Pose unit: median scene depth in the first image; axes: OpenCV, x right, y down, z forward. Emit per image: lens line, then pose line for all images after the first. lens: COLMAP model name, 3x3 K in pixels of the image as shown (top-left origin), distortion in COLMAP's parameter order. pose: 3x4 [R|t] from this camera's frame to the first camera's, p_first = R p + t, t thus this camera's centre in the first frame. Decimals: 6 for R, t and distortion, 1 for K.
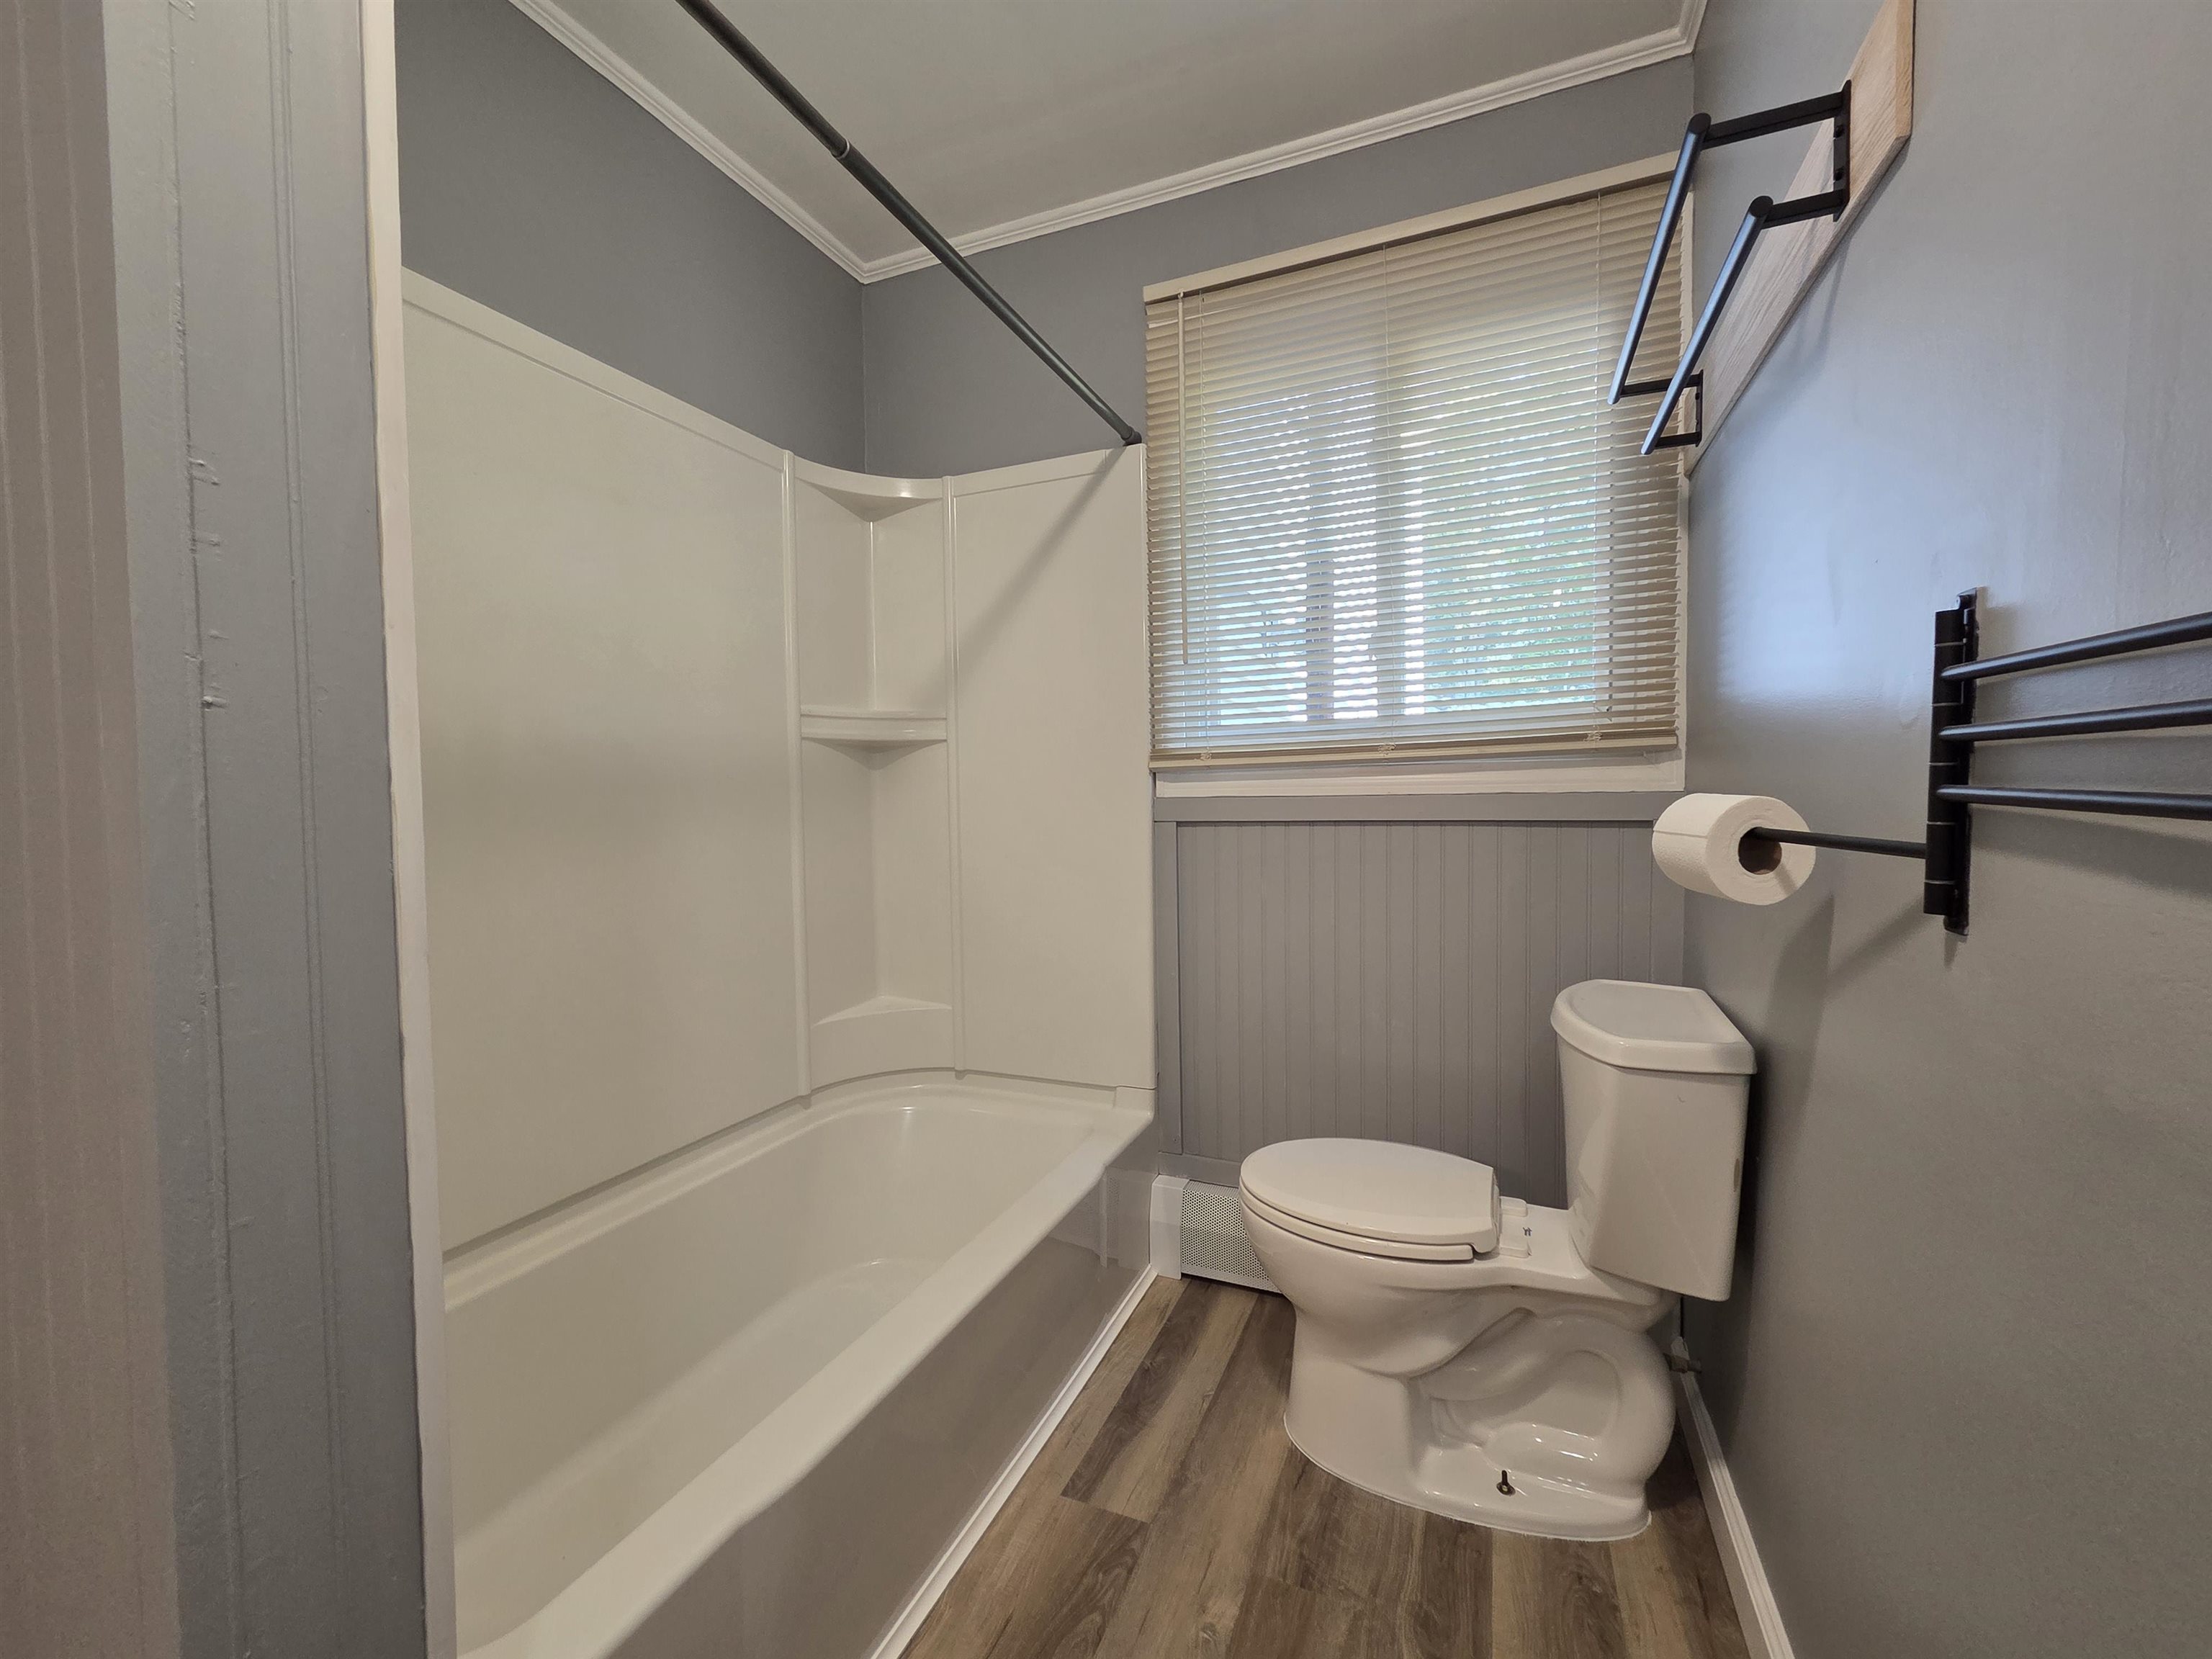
lens RADIAL K [[897.3, 0, 1099.7], [0, 897.3, 816.8], [0, 0, 1]] dist [-0.011166, -0.000155]
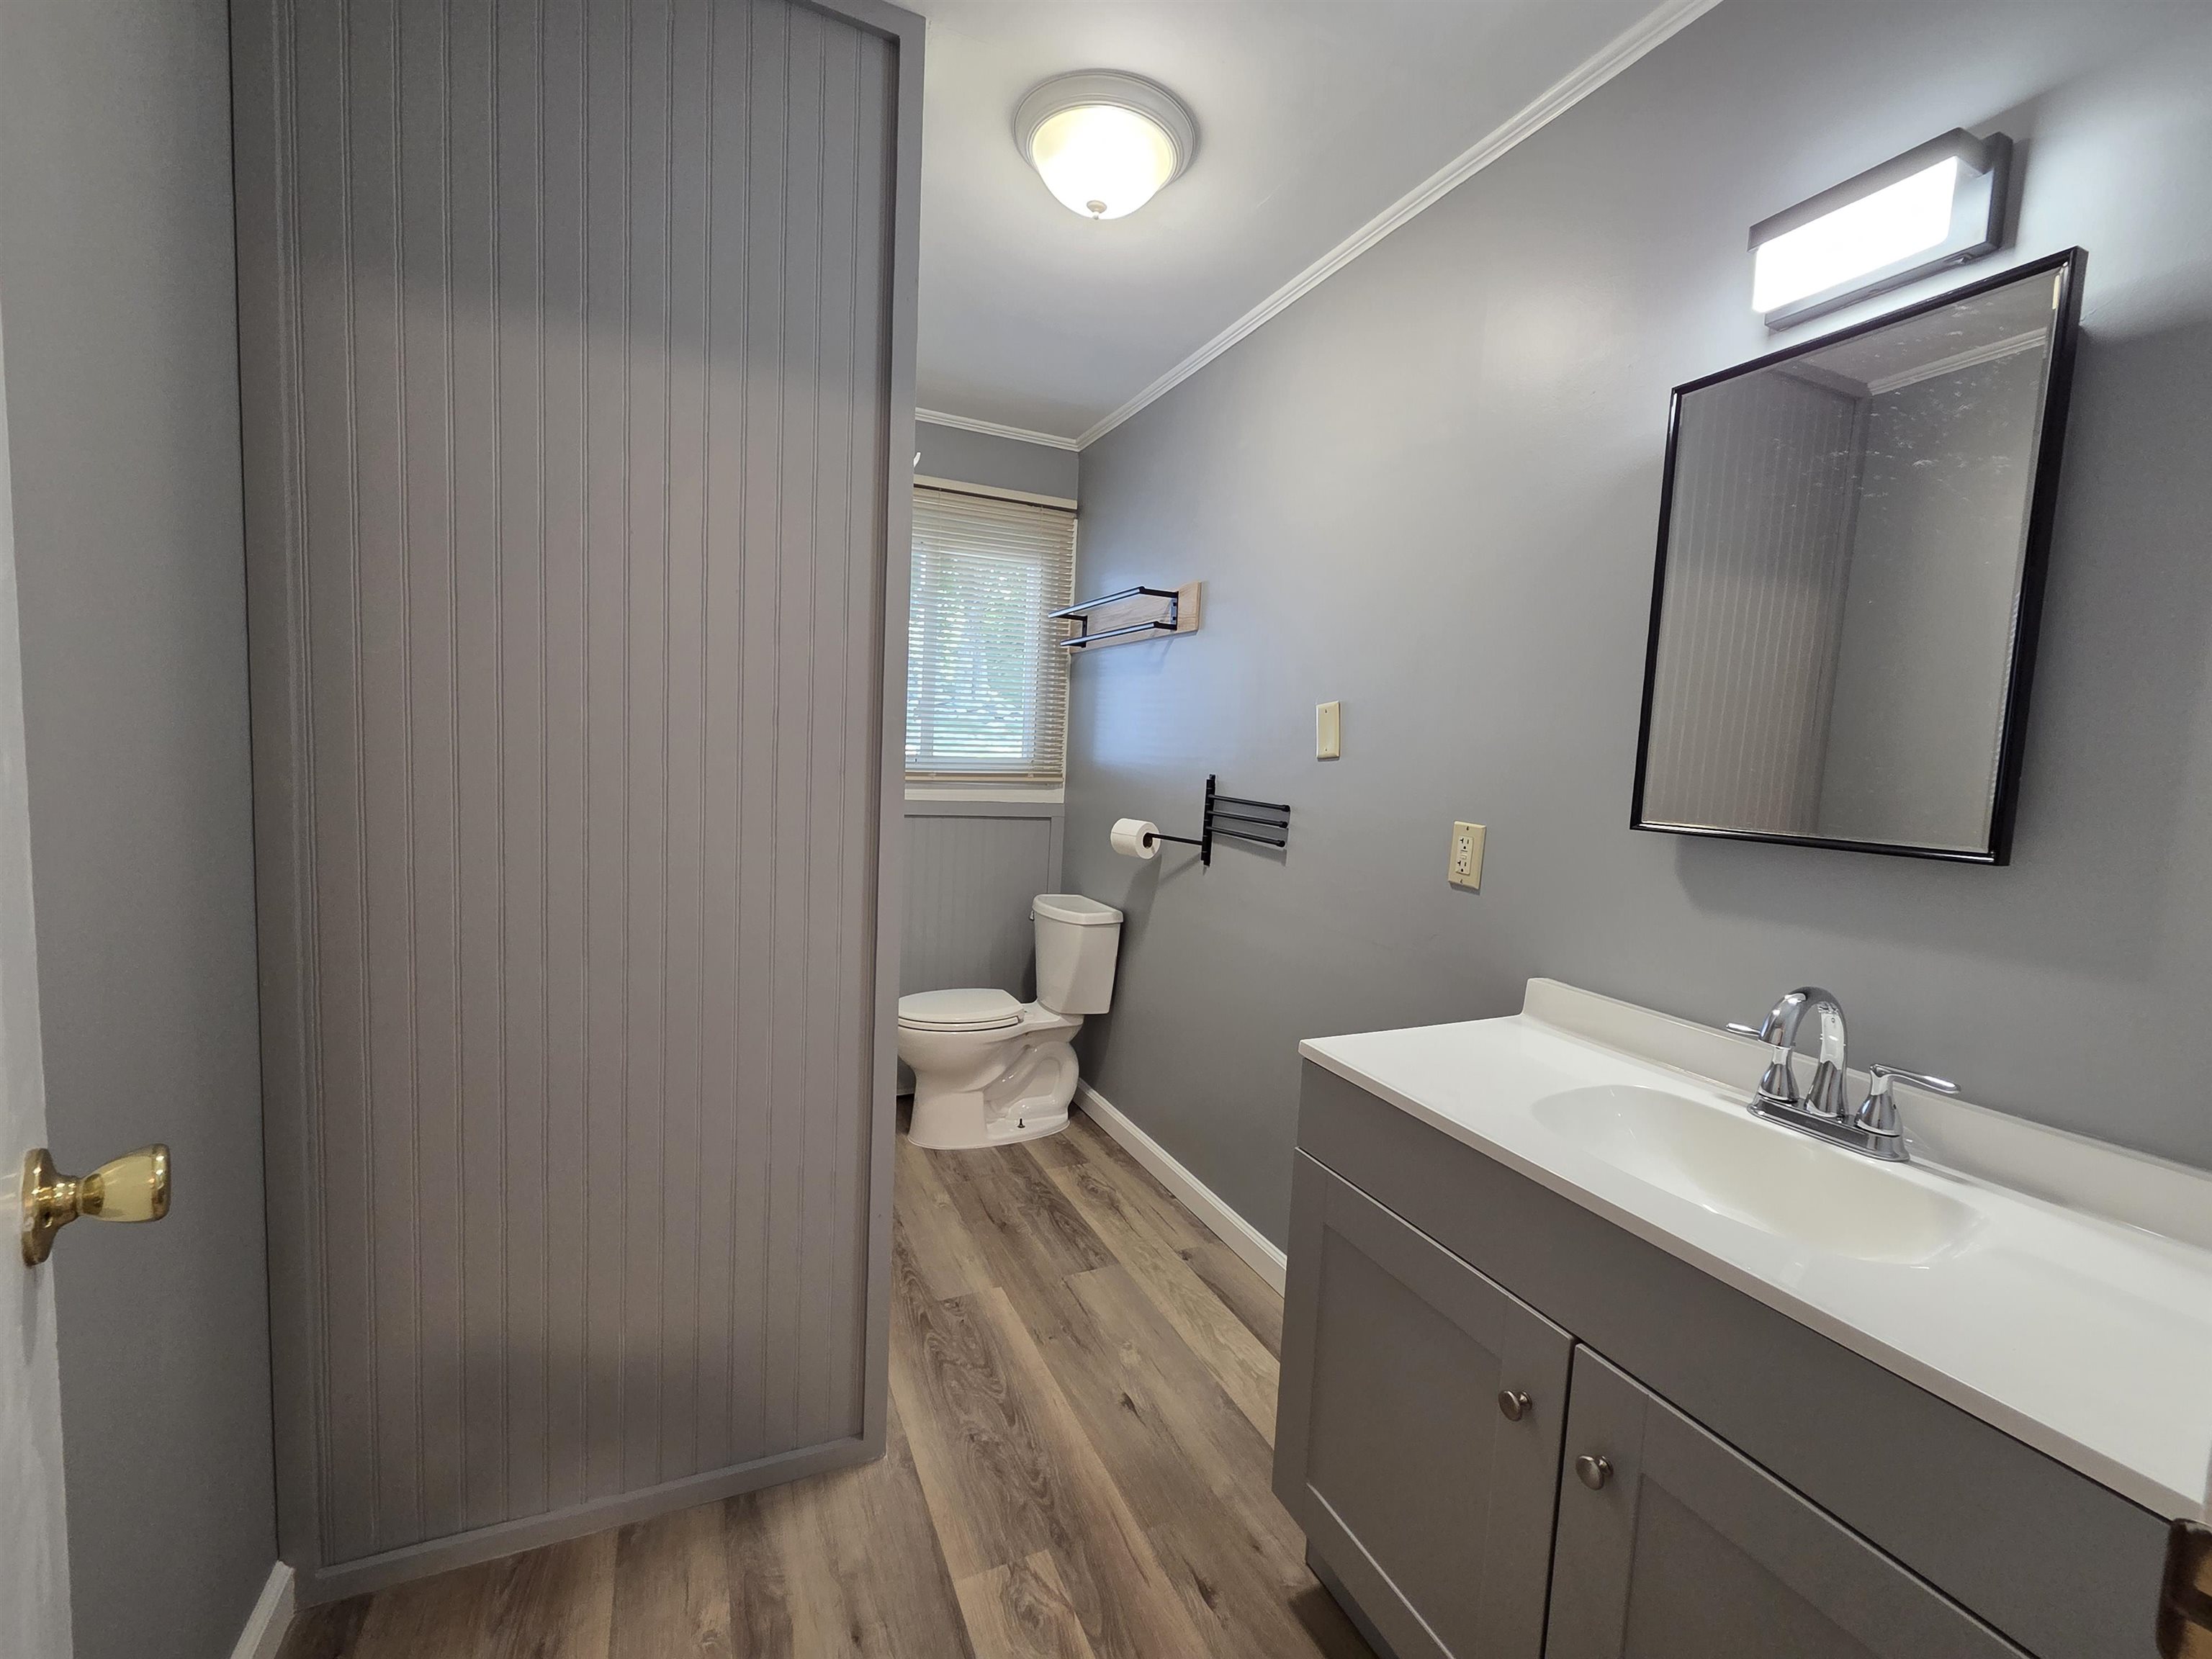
lens RADIAL K [[897.3, 0, 1107.3], [0, 897.3, 831.6], [0, 0, 1]] dist [-0.011166, -0.000155]
pose [[0.666845, -0.014797, 0.745050, -1.064722], [-0.034752, 0.998098, 0.050926, -0.093712], [-0.744386, -0.059852, 0.665062, -0.599290]]
